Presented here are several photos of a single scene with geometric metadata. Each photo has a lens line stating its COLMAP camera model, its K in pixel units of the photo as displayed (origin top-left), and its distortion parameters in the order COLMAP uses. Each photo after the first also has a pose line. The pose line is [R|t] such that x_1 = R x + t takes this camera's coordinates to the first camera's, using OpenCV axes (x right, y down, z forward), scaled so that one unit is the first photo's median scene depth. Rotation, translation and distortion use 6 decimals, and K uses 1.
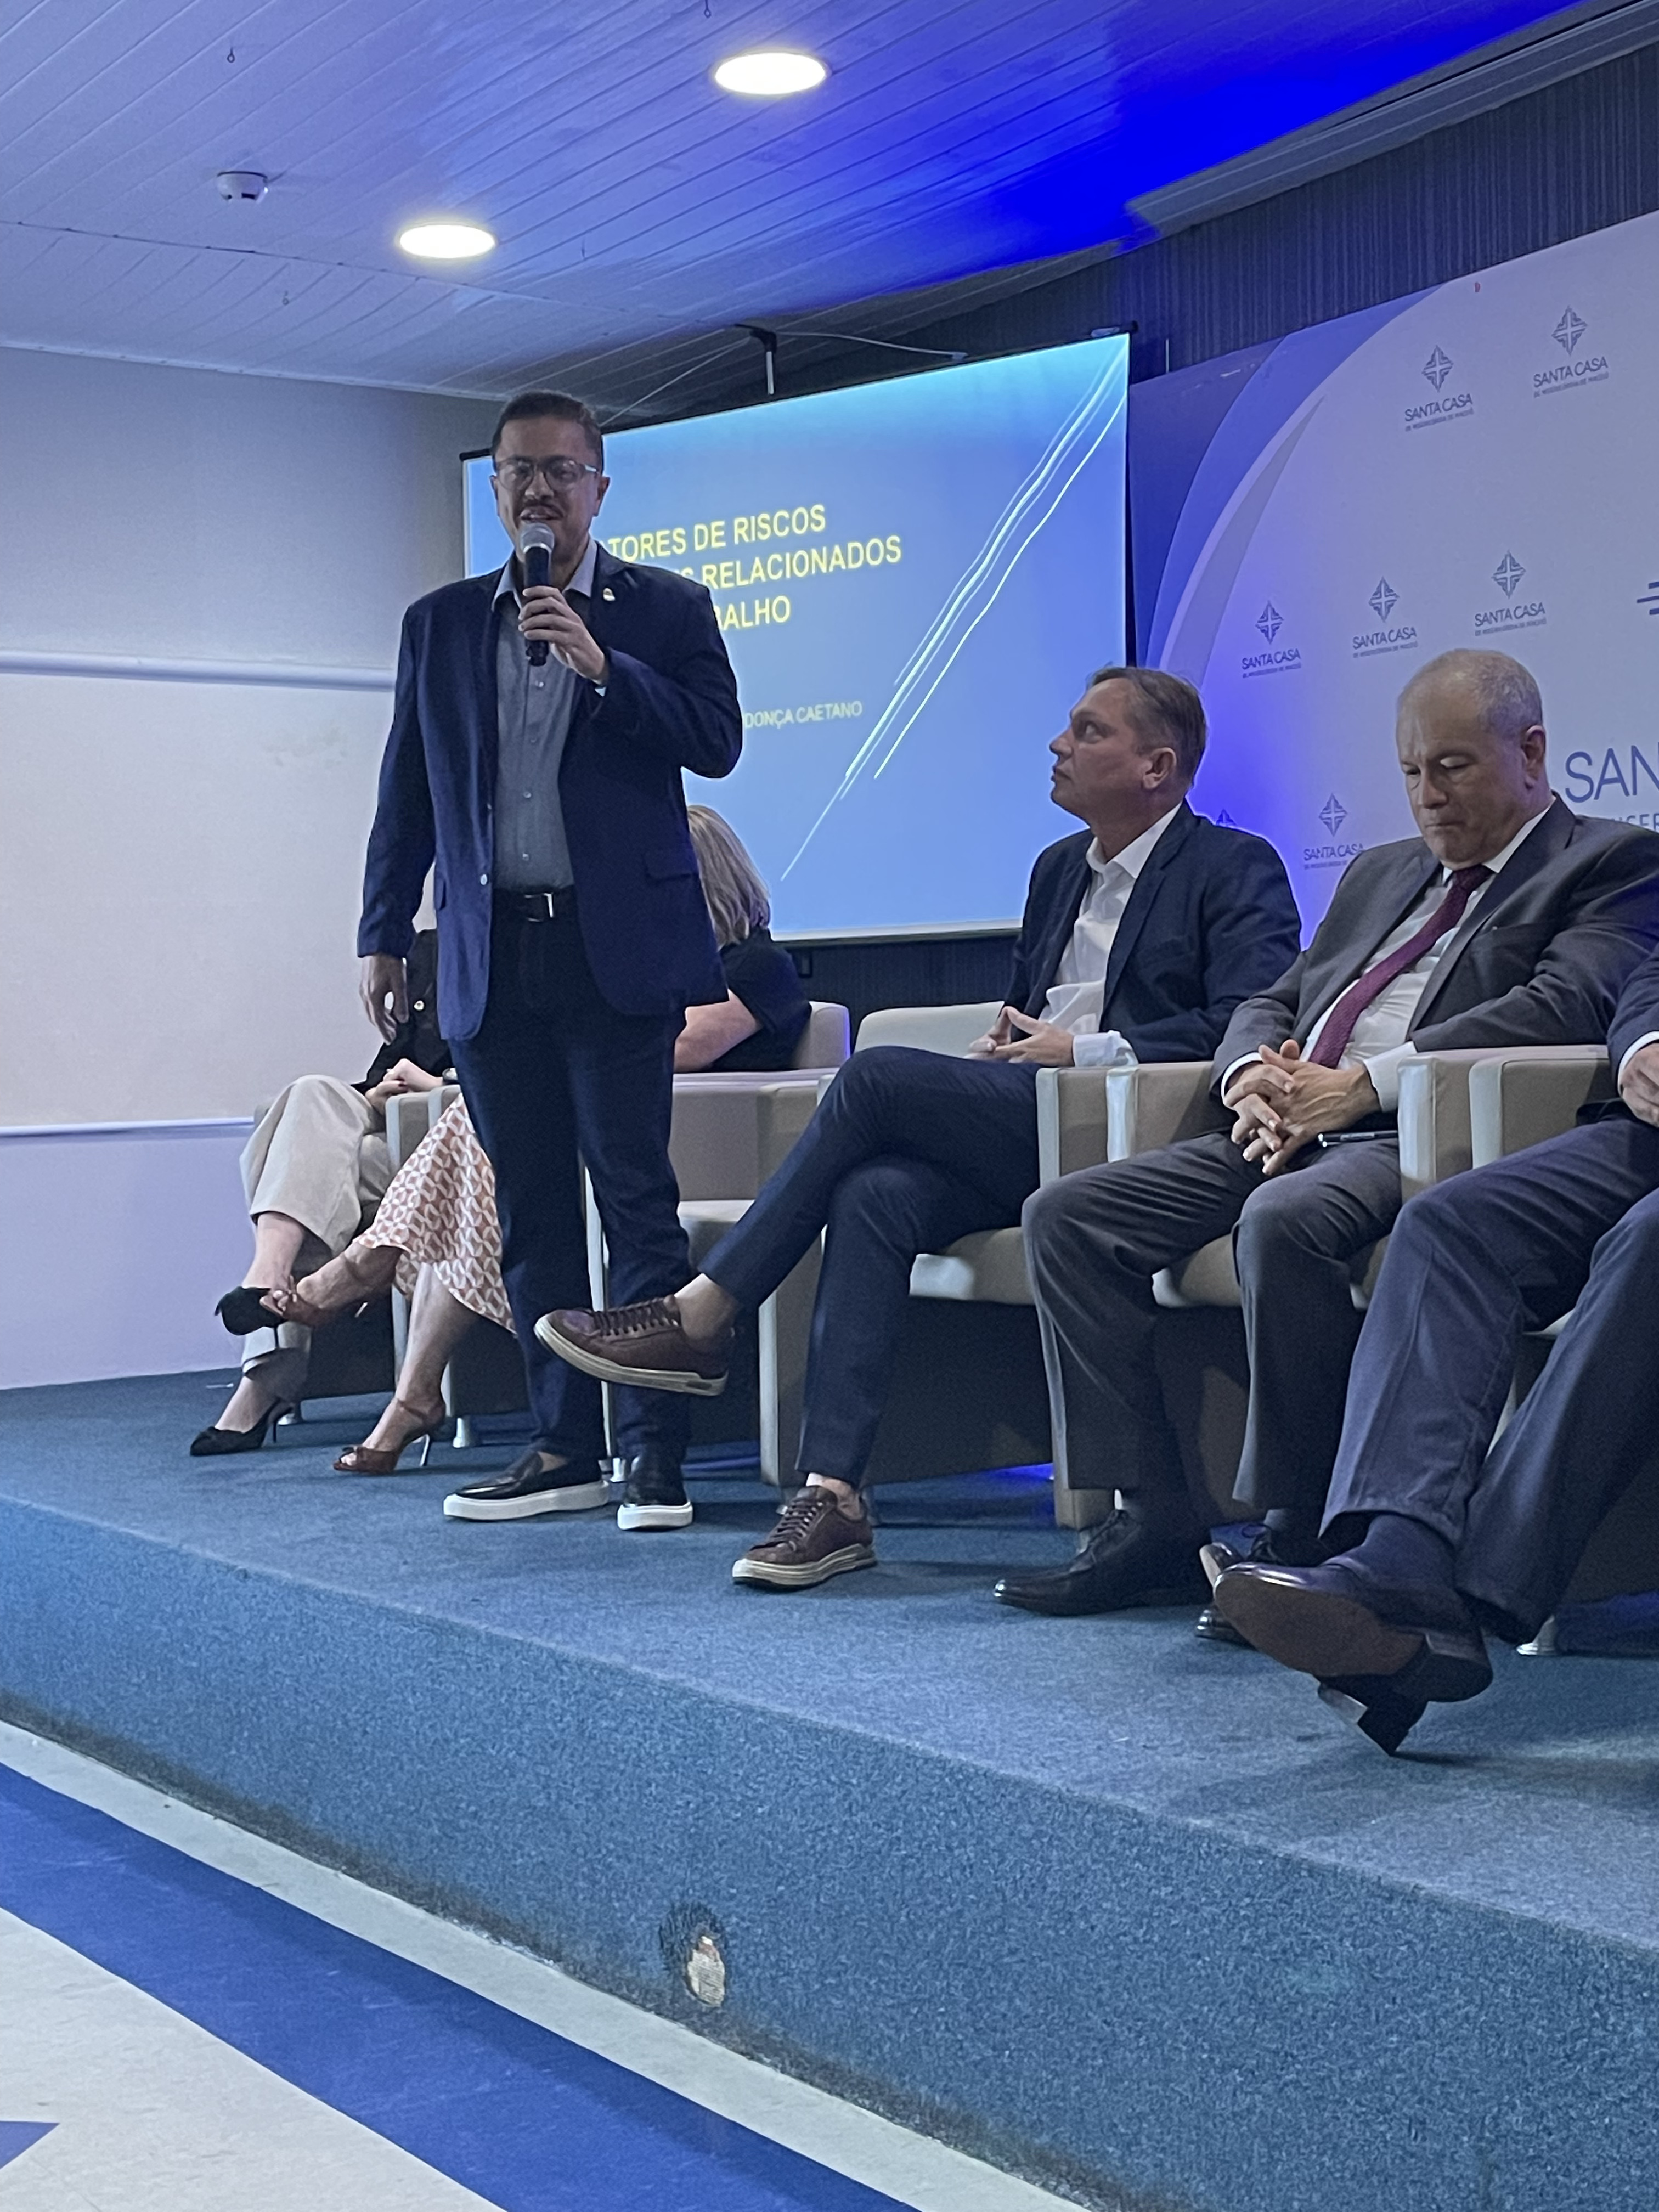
lens RADIAL K [[3138.5, 0, 879.4], [0, 3138.5, 1101.6], [0, 0, 1]] dist [0.098001, 0.000000]
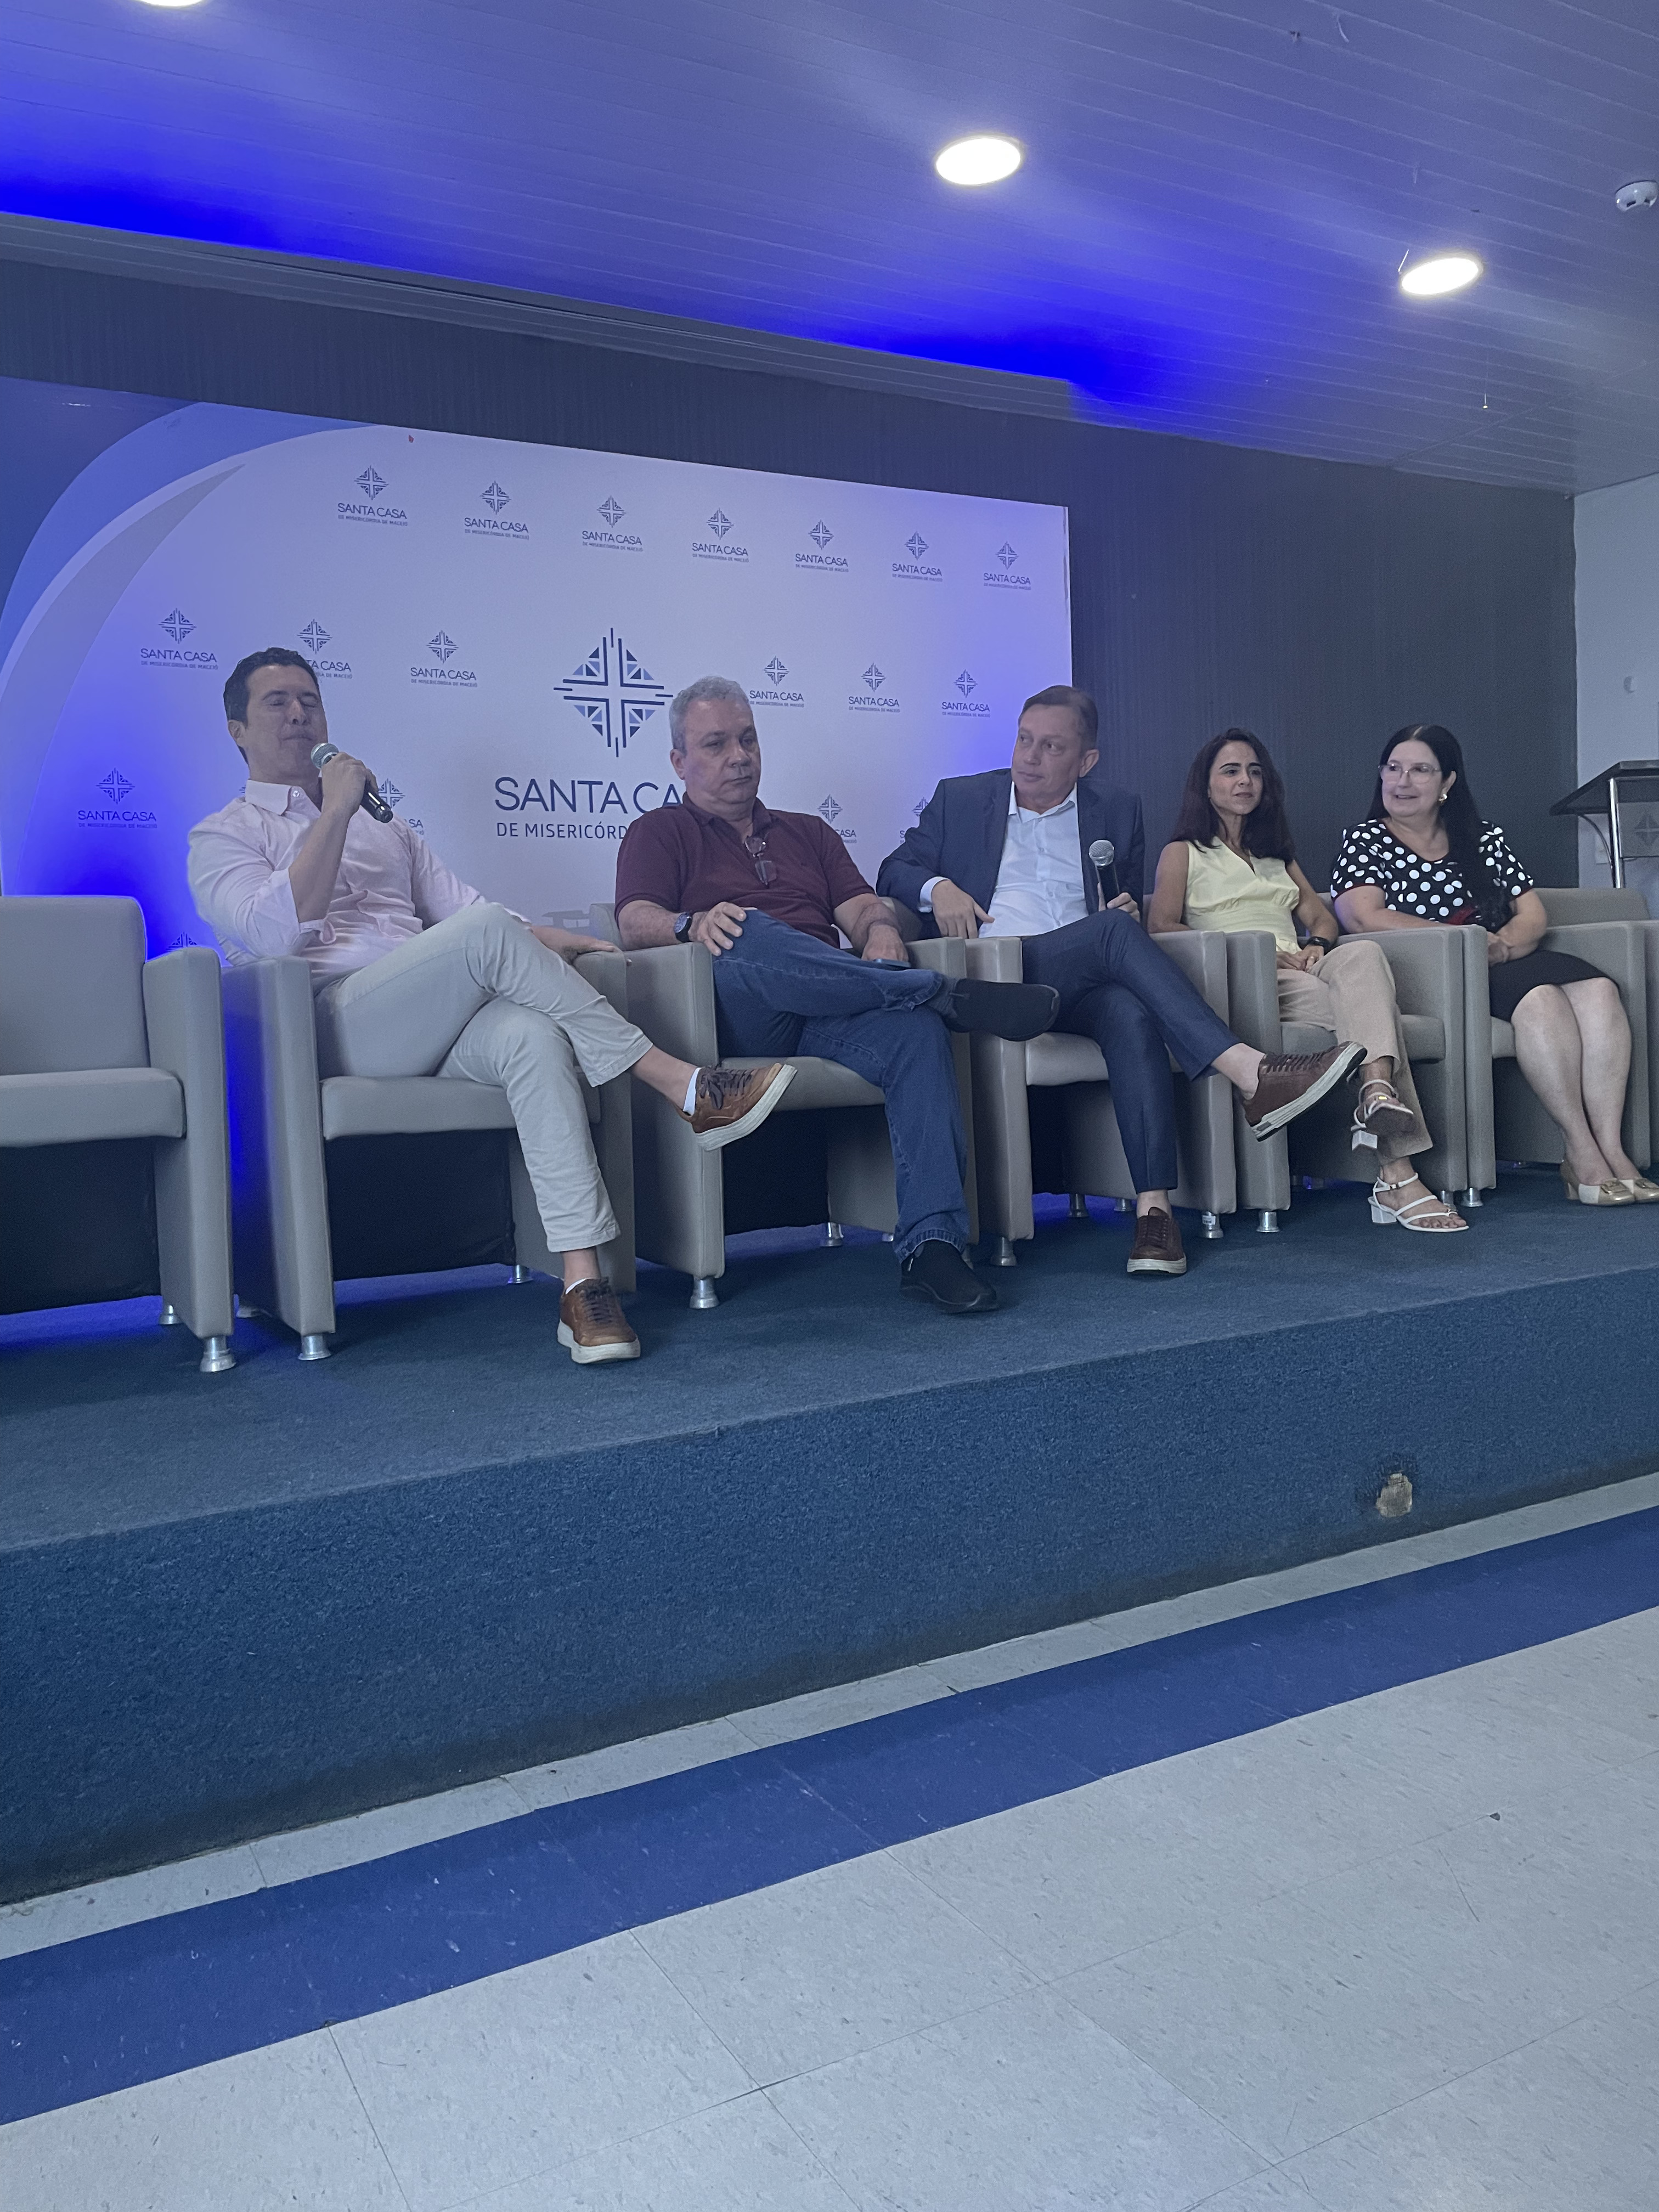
lens RADIAL K [[1688.2, 0, 812.6], [0, 1688.2, 1085.0], [0, 0, 1]] dist [0.089270, -0.109472]
pose [[0.097232, -0.016229, 0.995129, -0.665174], [0.050931, 0.998638, 0.011310, 0.041456], [-0.993958, 0.049583, 0.097926, 0.886742]]
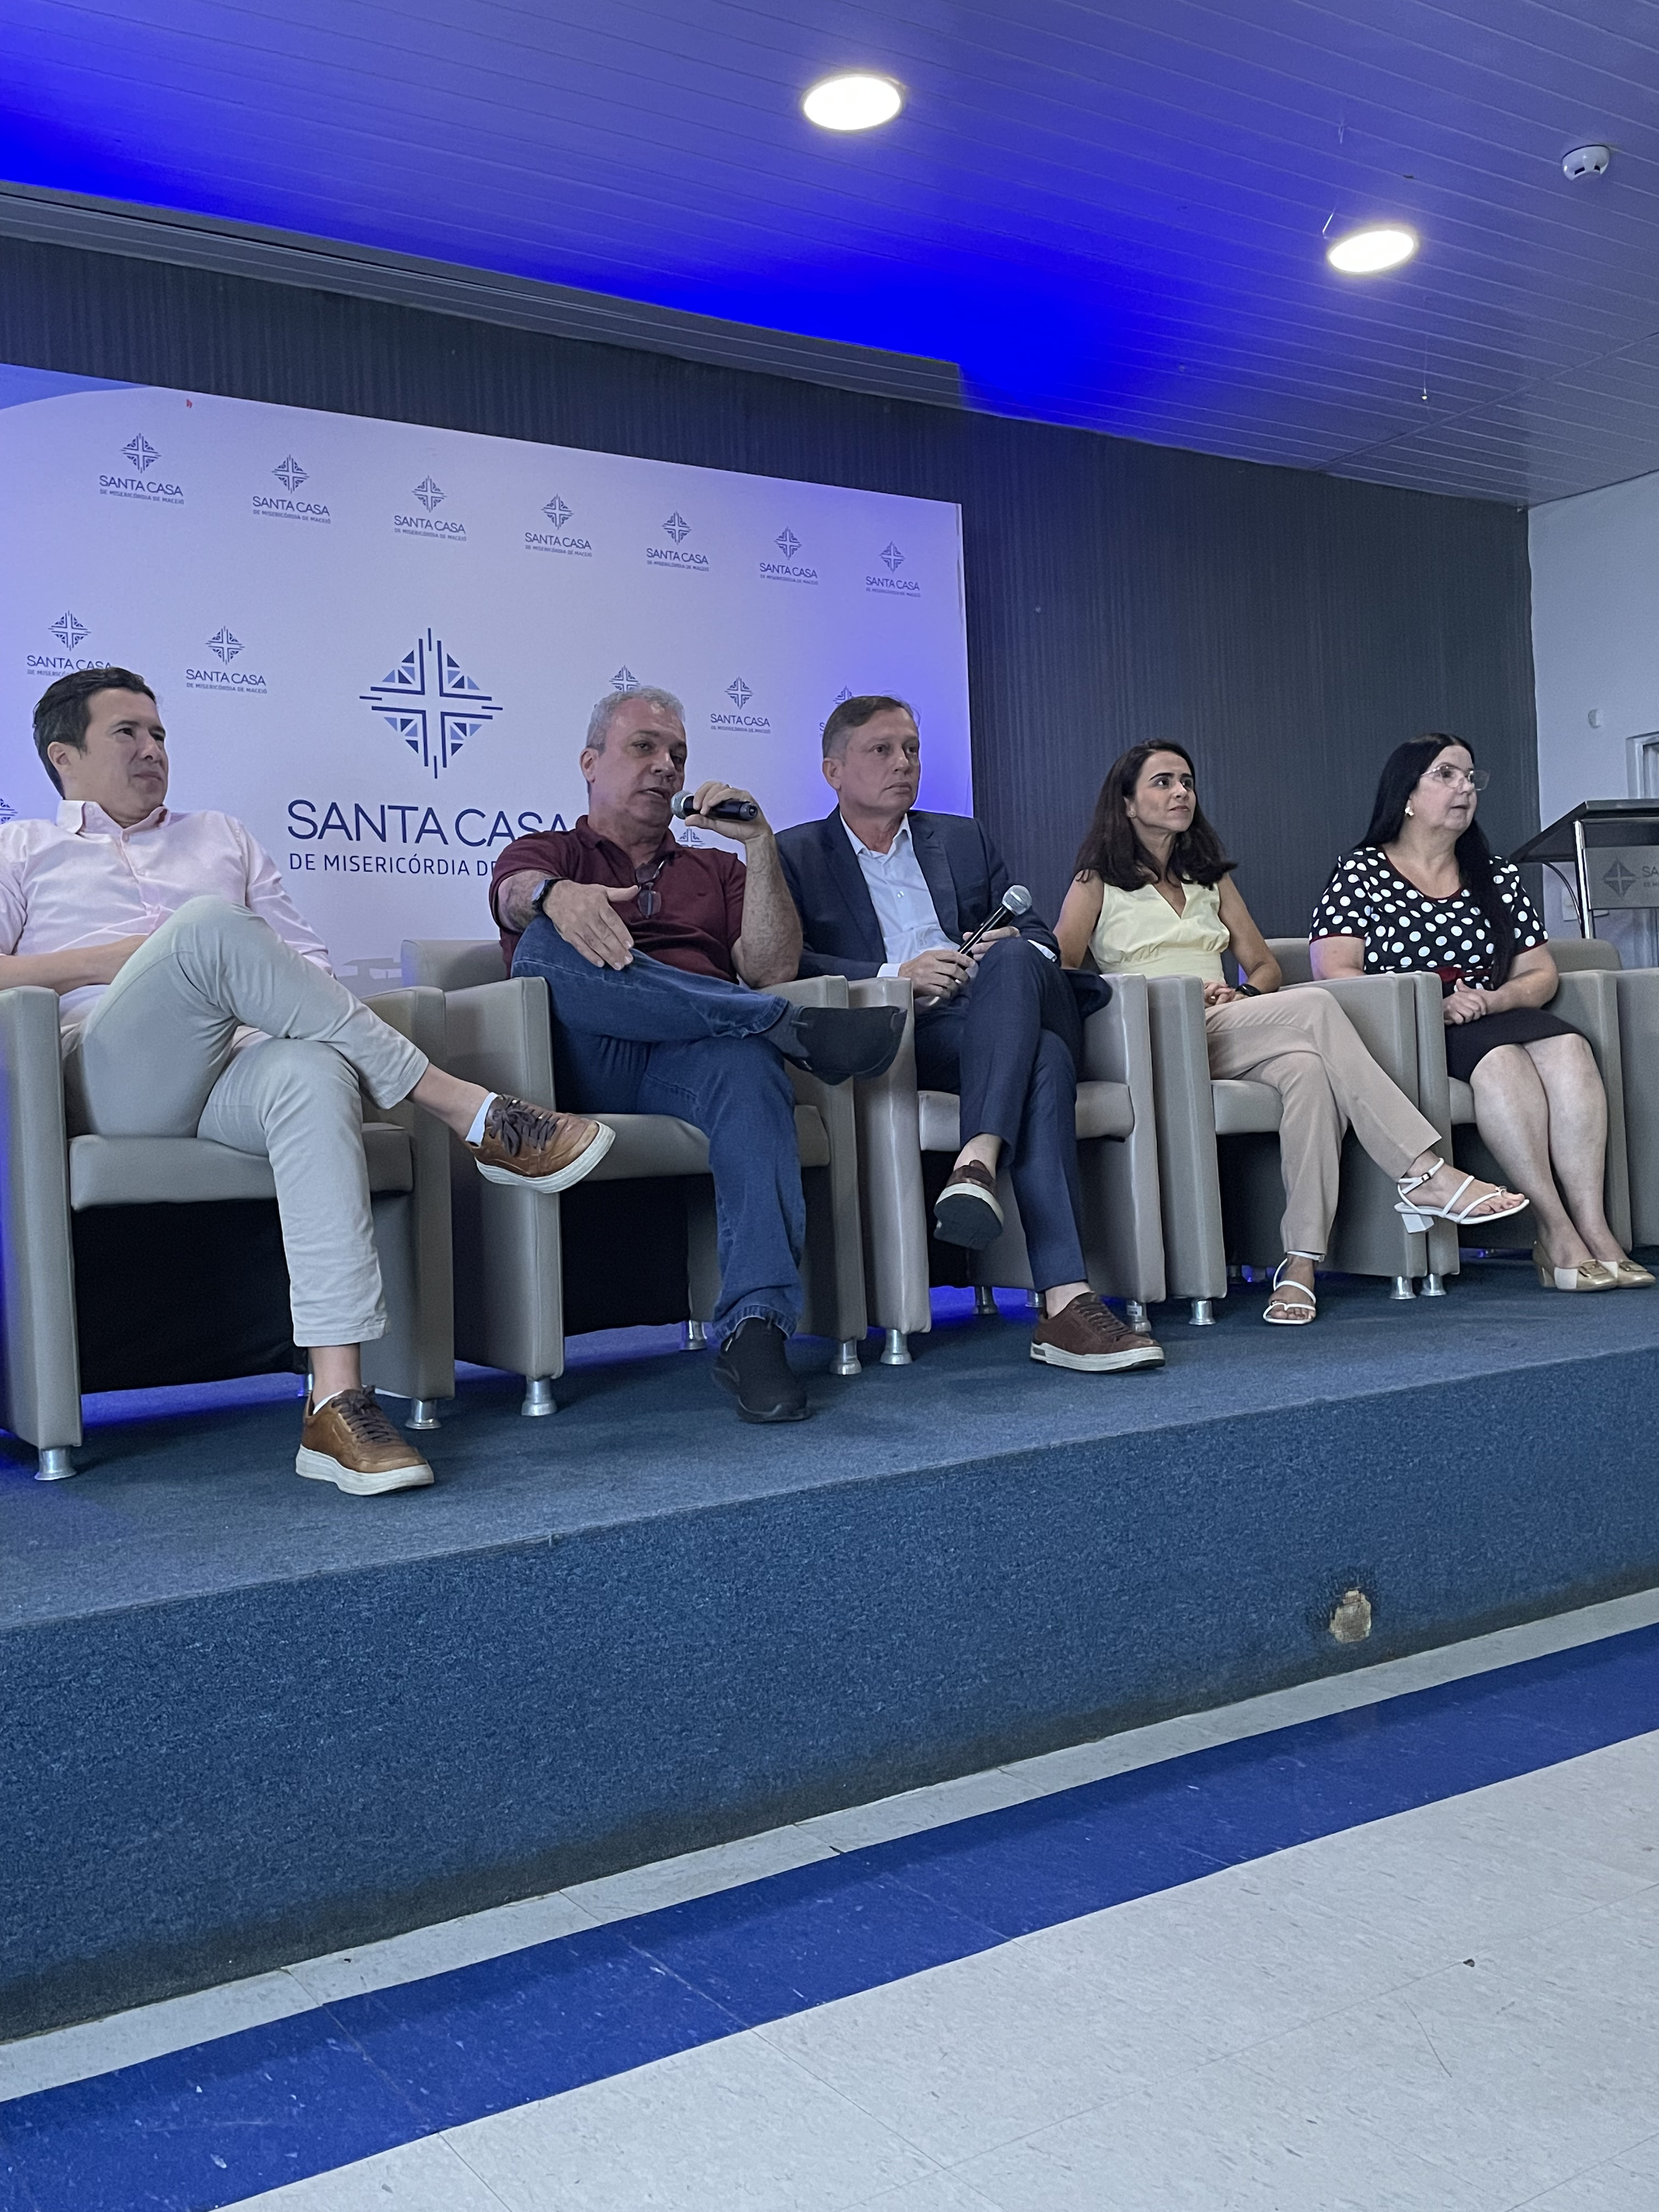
lens RADIAL K [[2001.2, 0, 813.8], [0, 2001.2, 1092.4], [0, 0, 1]] dist [0.092685, -0.117581]
pose [[0.028421, 0.040017, 0.998795, -0.667485], [0.058686, 0.997408, -0.041632, 0.061737], [-0.997872, 0.059799, 0.025999, 0.885108]]
